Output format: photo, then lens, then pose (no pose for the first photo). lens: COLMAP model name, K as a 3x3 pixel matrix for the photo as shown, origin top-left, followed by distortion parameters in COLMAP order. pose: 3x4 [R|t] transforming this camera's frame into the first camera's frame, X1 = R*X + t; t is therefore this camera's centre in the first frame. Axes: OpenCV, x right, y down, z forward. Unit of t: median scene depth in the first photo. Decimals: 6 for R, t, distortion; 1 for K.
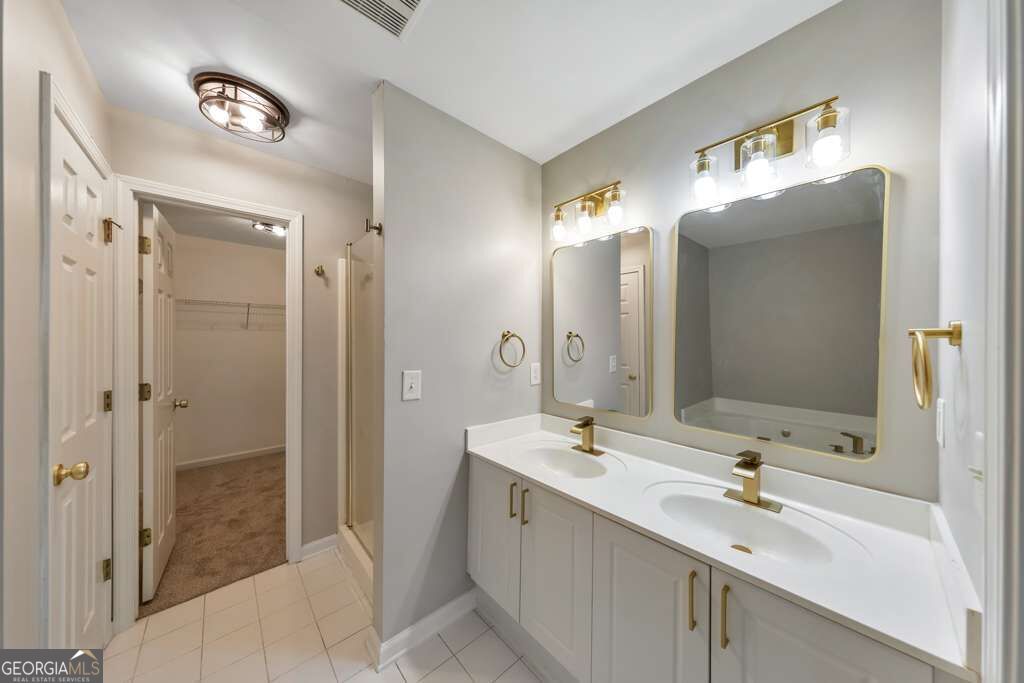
lens RADIAL K [[325.2, 0, 517.0], [0, 325.2, 341.8], [0, 0, 1]] dist [0.012279, -0.000041]
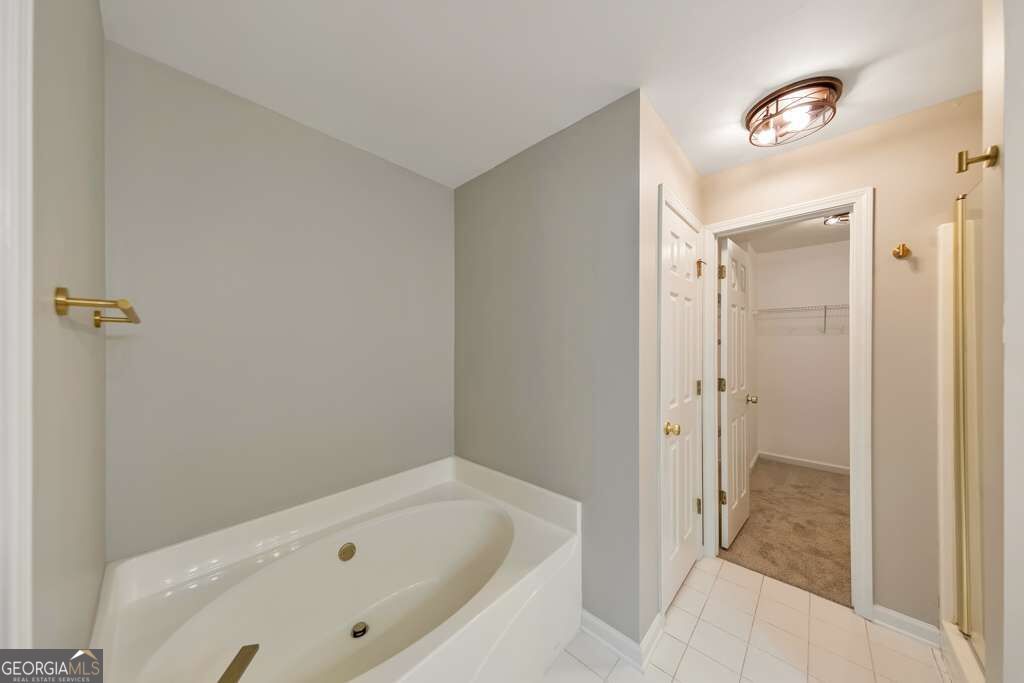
lens RADIAL K [[324.8, 0, 516.5], [0, 324.8, 343.9], [0, 0, 1]] dist [0.008129, -0.000031]
pose [[0.098293, -0.003910, -0.995150, 0.076123], [-0.004888, 0.999978, -0.004412, 0.000222], [0.995146, 0.005298, 0.098272, 0.077667]]
